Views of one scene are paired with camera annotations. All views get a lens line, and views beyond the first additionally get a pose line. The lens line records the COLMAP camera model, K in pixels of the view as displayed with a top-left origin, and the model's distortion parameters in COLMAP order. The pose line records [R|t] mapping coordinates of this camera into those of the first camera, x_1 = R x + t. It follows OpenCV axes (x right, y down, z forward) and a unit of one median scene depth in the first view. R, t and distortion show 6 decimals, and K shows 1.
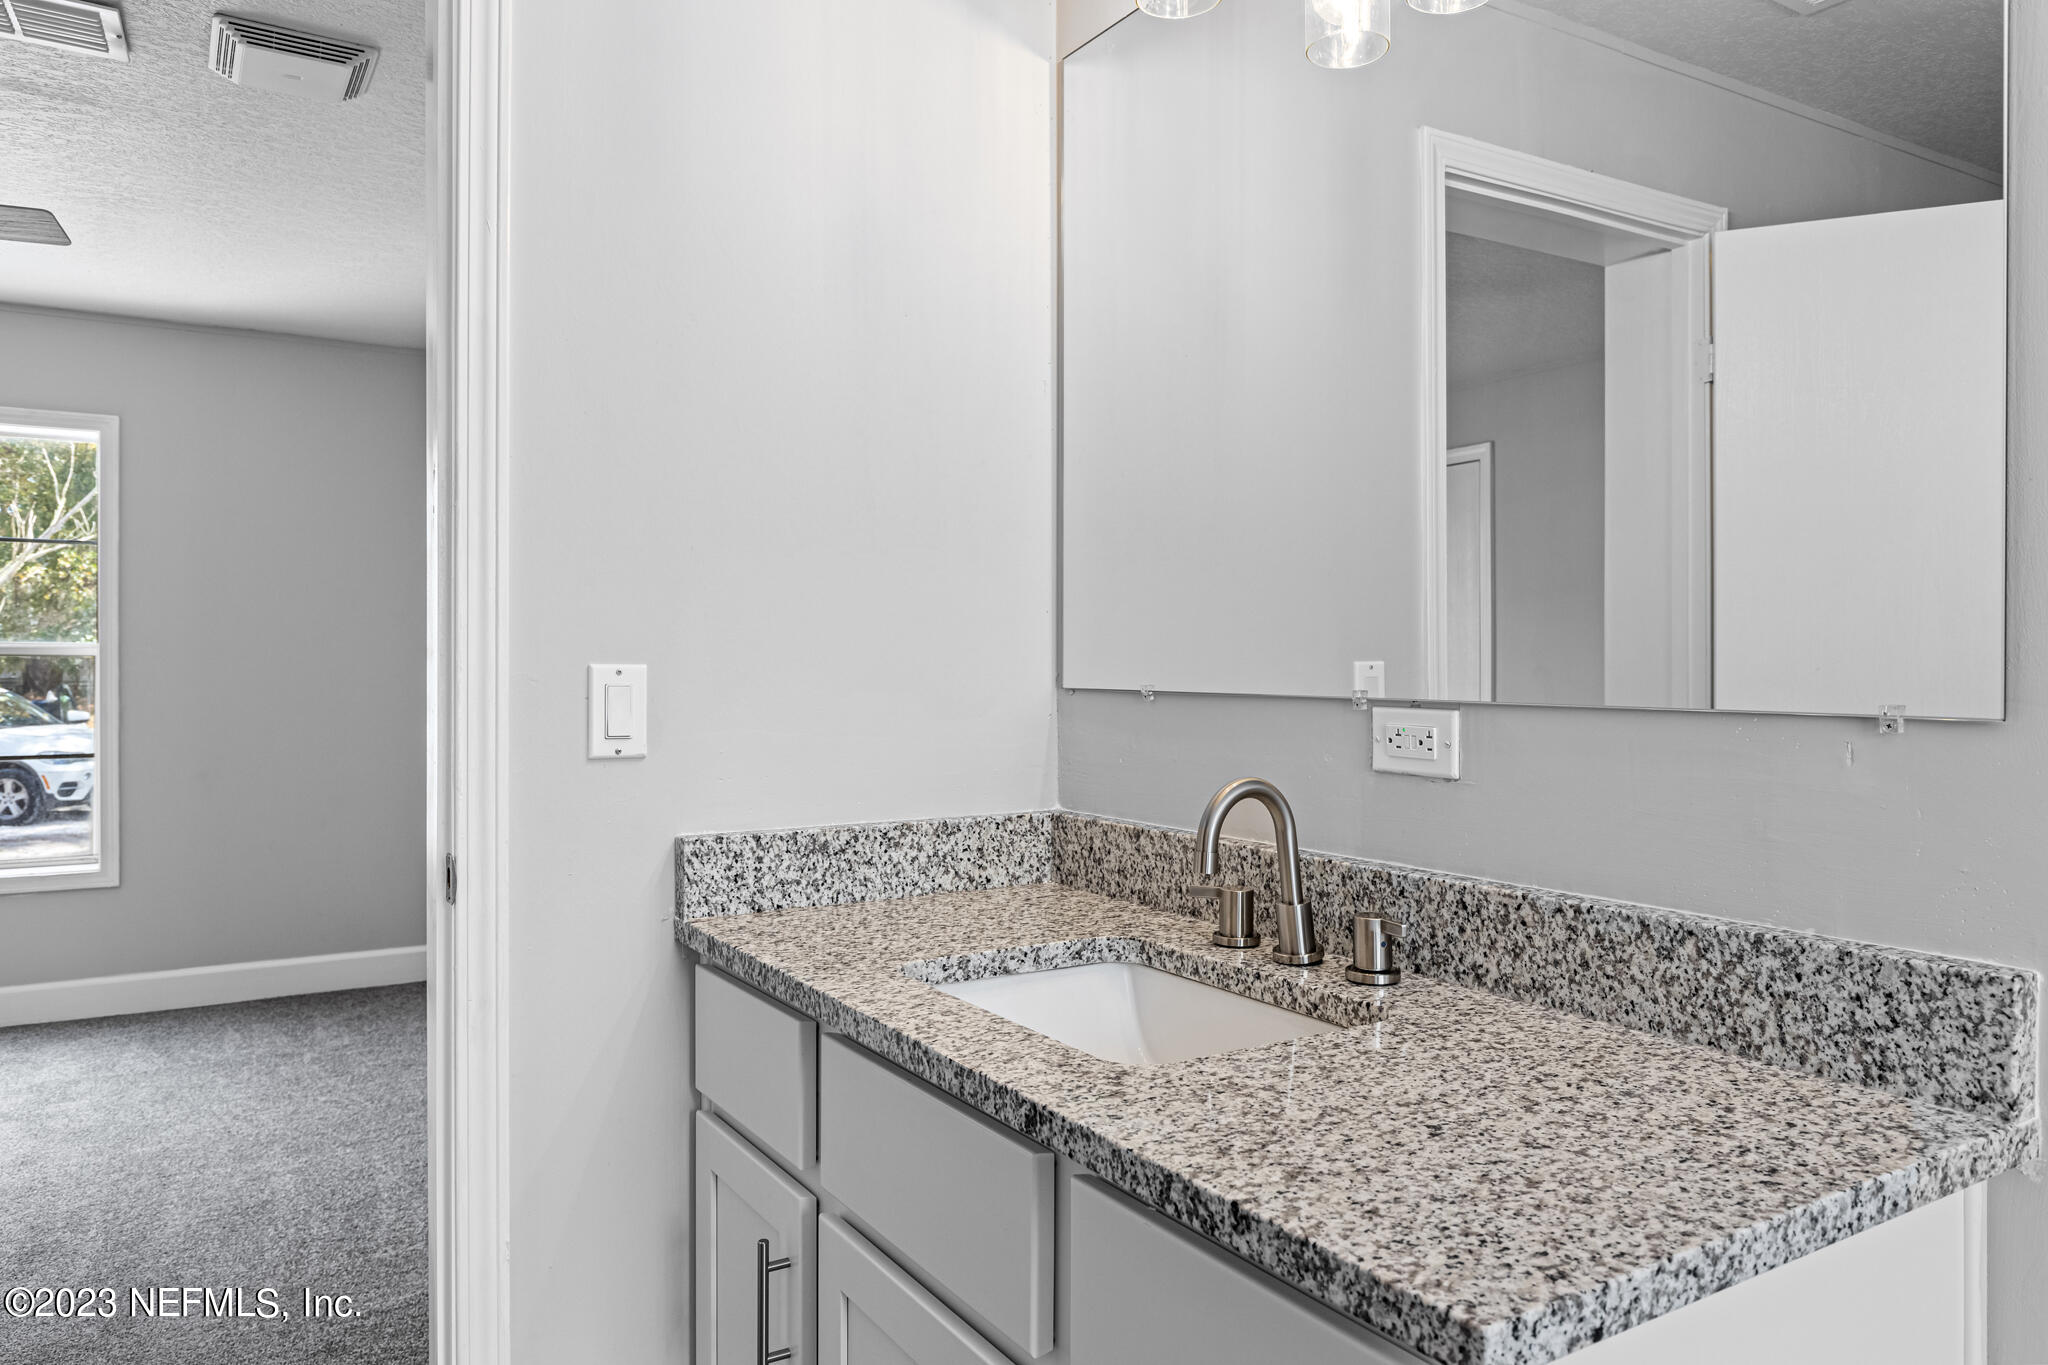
lens RADIAL K [[1368.0, 0, 1015.2], [0, 1368.0, 673.6], [0, 0, 1]] dist [-0.003768, -0.000671]
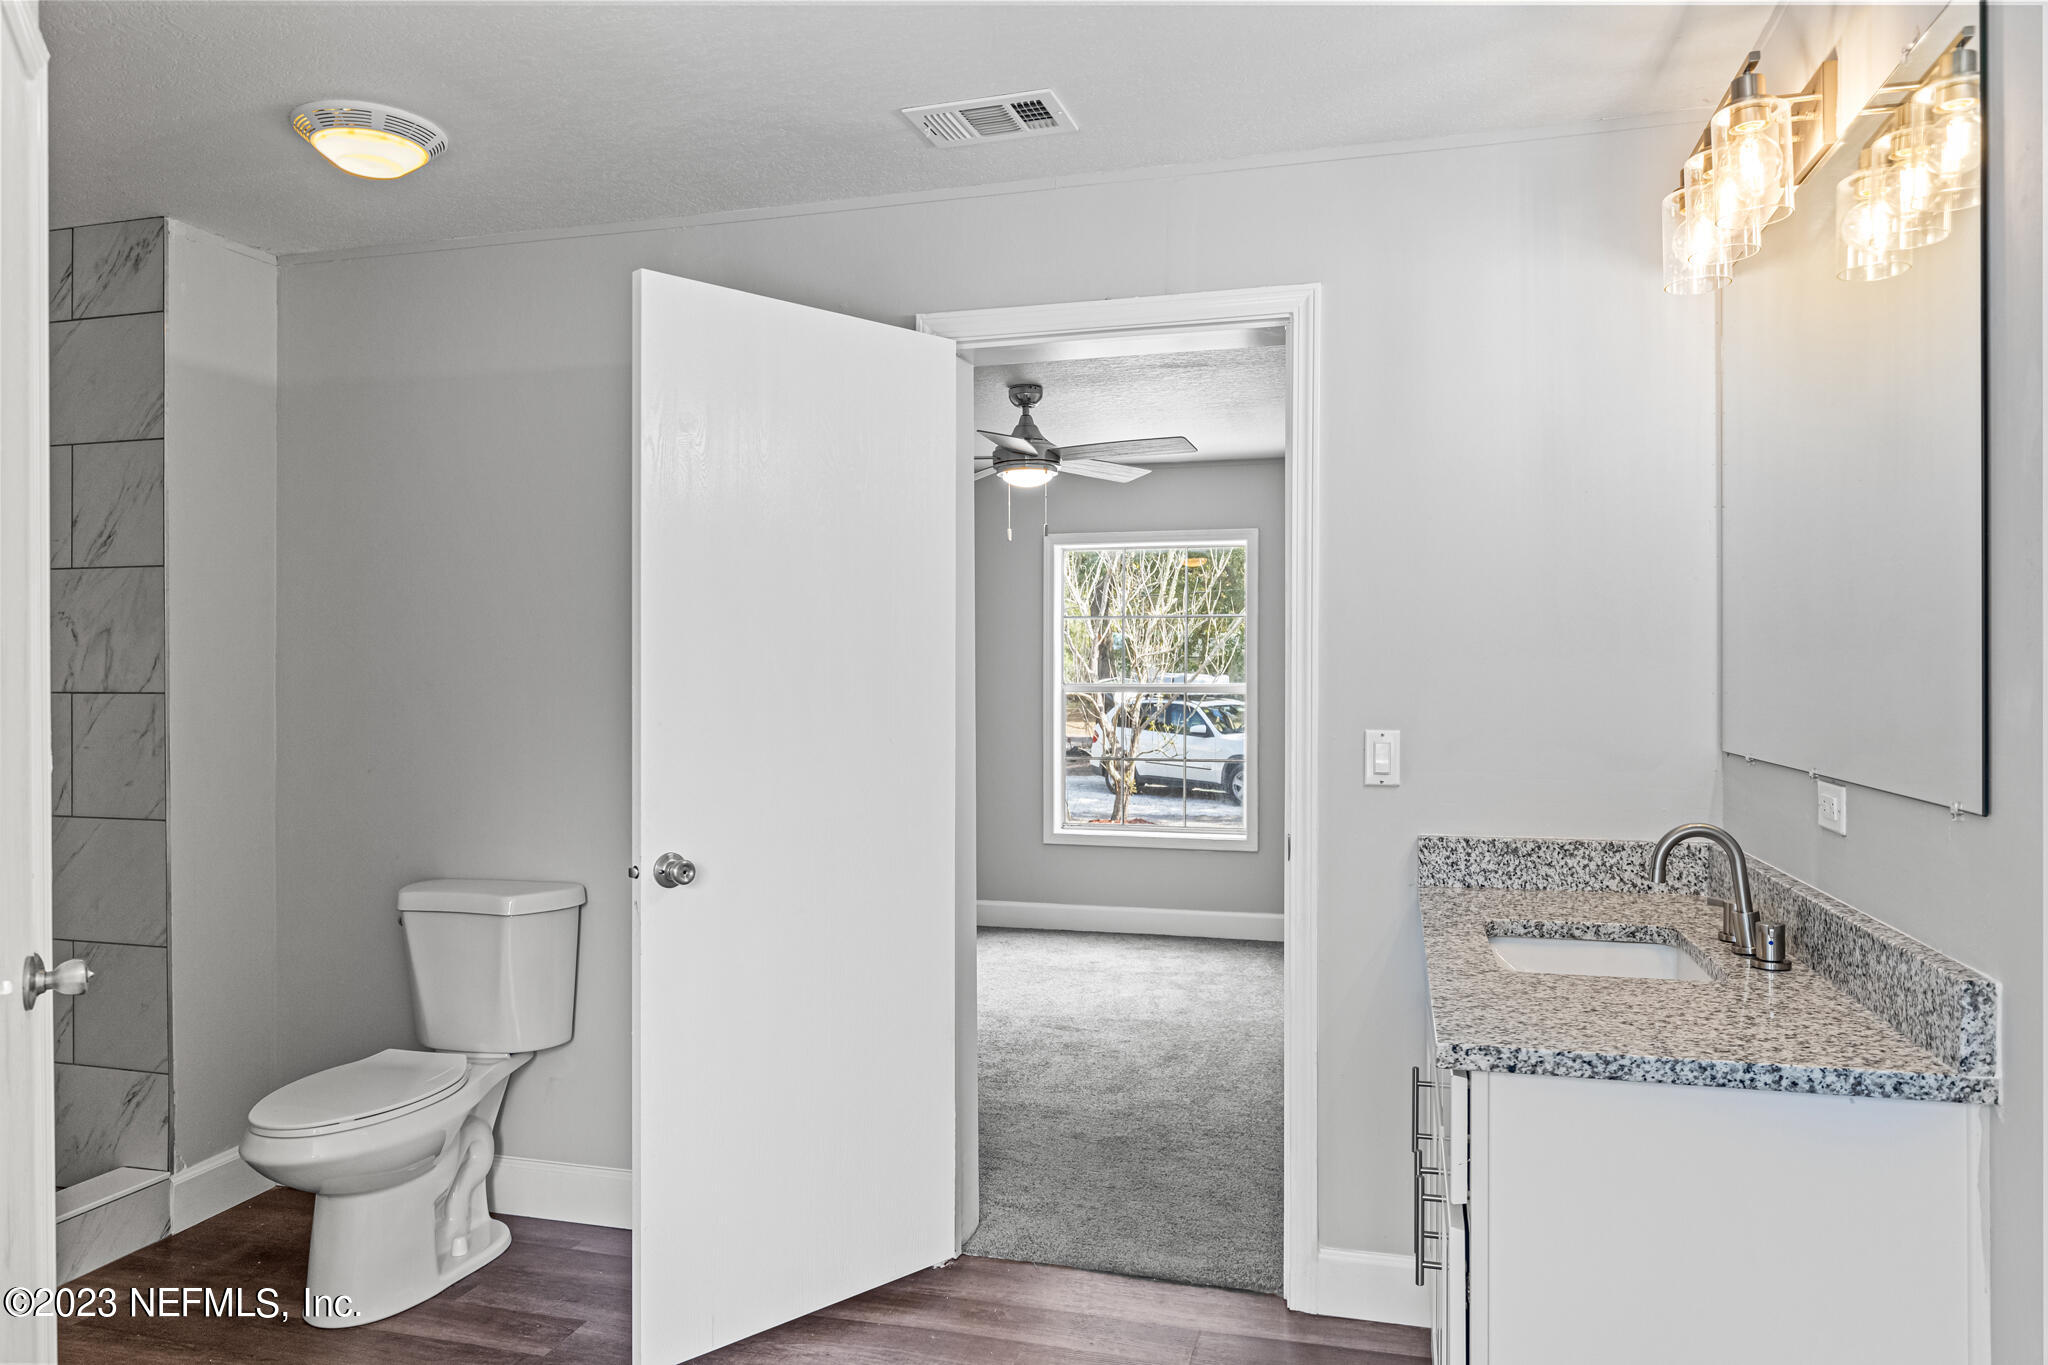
lens RADIAL K [[1368.0, 0, 1015.2], [0, 1368.0, 673.6], [0, 0, 1]] dist [-0.003768, -0.000671]
pose [[0.678443, -0.002884, -0.734648, 0.627016], [-0.002141, 0.999980, -0.005903, -0.063943], [0.734650, 0.005578, 0.678423, -0.468526]]
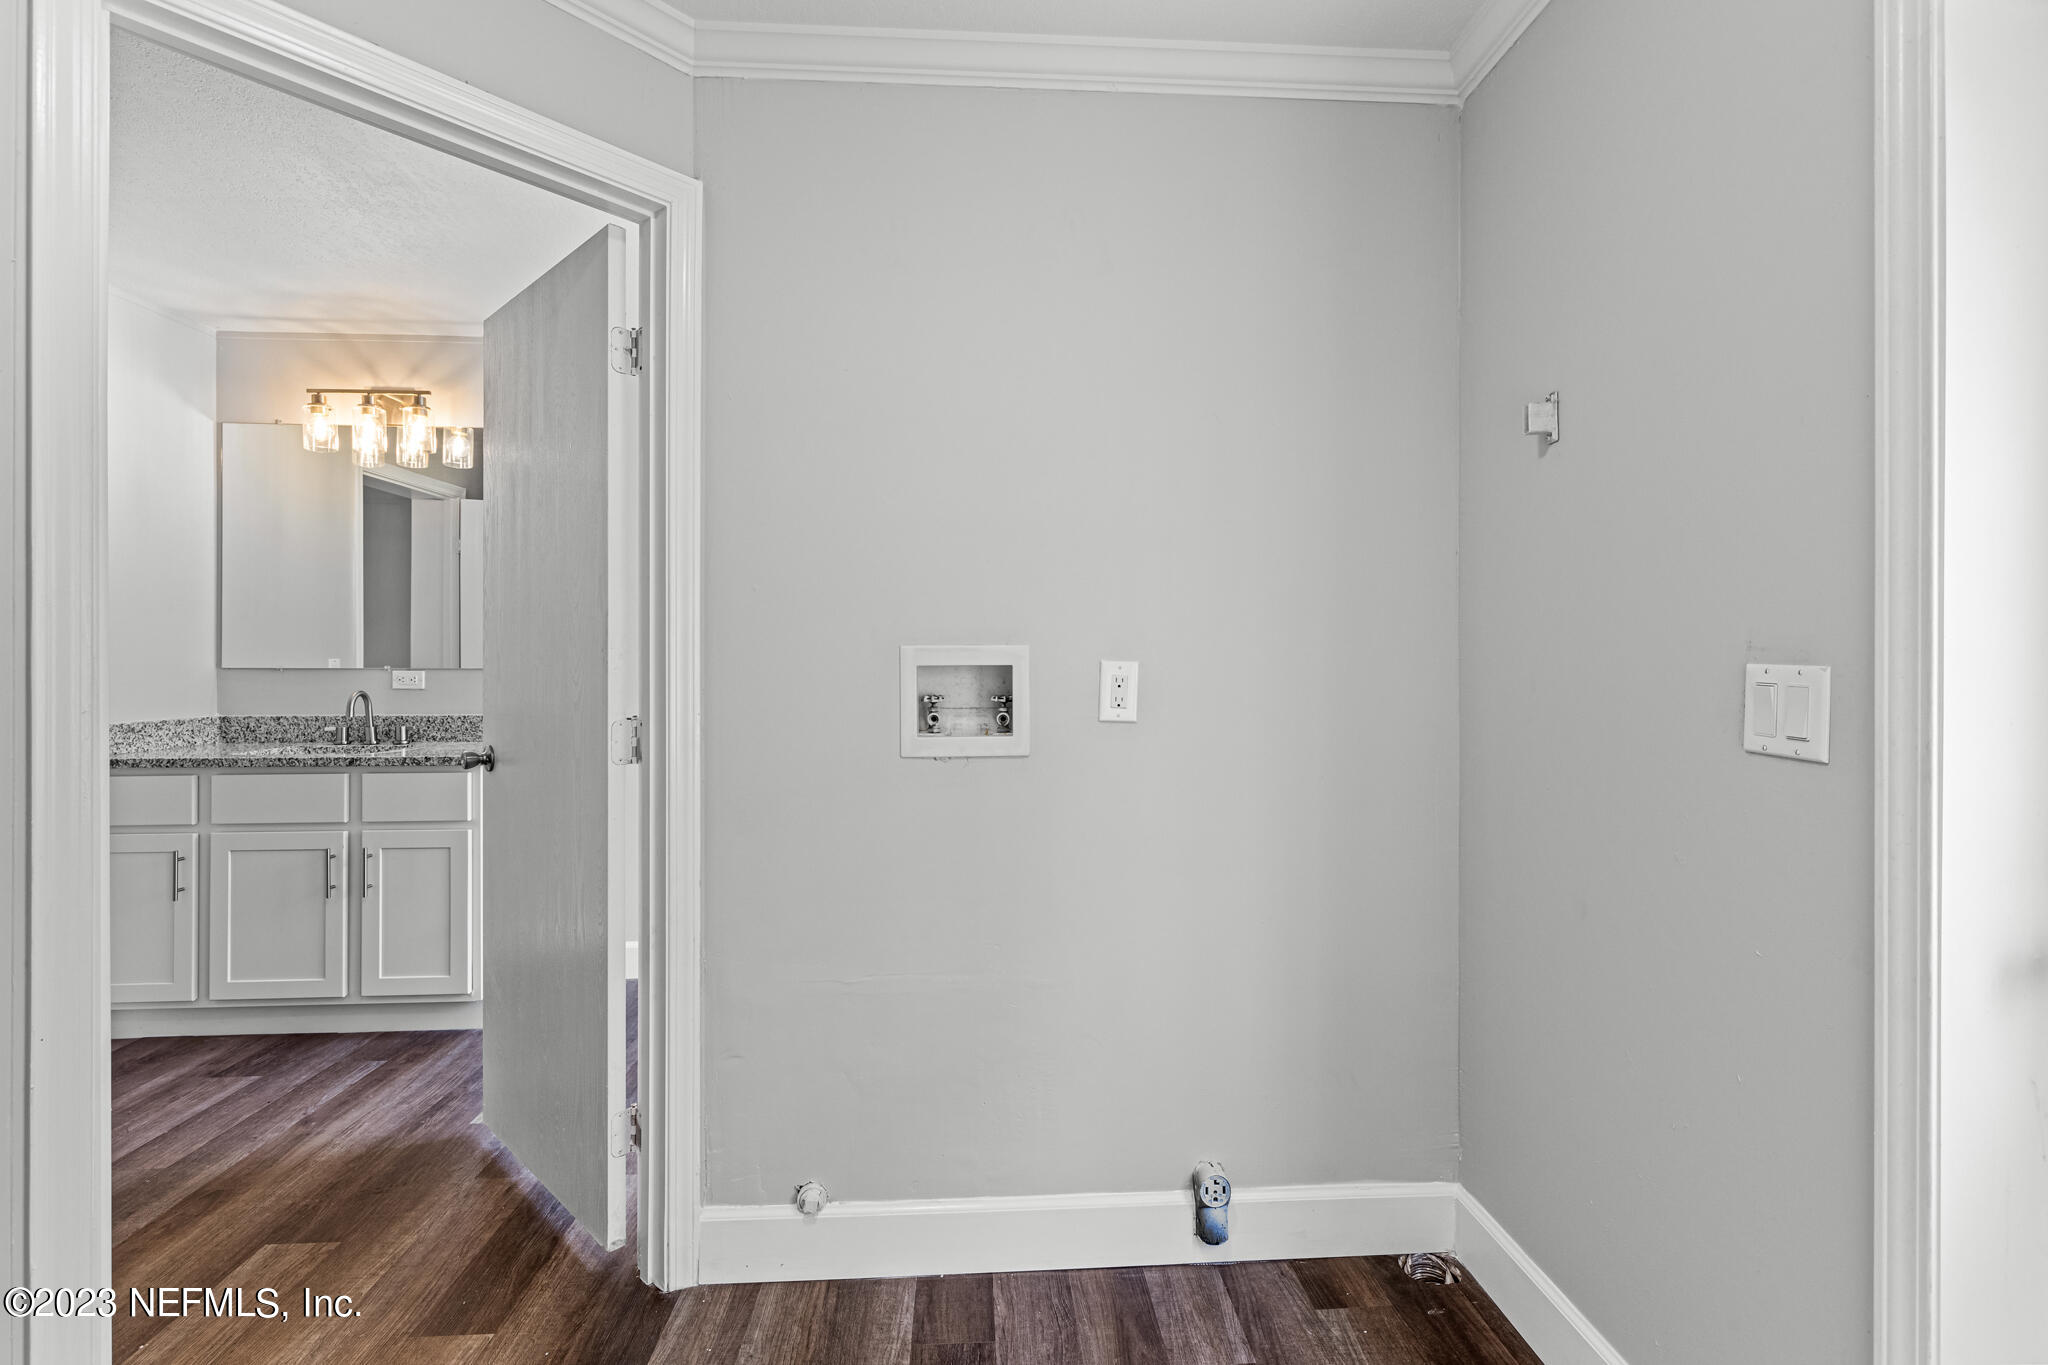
lens RADIAL K [[930.2, 0, 1030.7], [0, 930.2, 656.2], [0, 0, 1]] dist [0.008137, -0.000274]
pose [[0.463667, 0.008618, 0.885968, -0.939693], [0.007345, 0.999881, -0.013570, 0.026920], [-0.885979, 0.012799, 0.463549, -1.329405]]
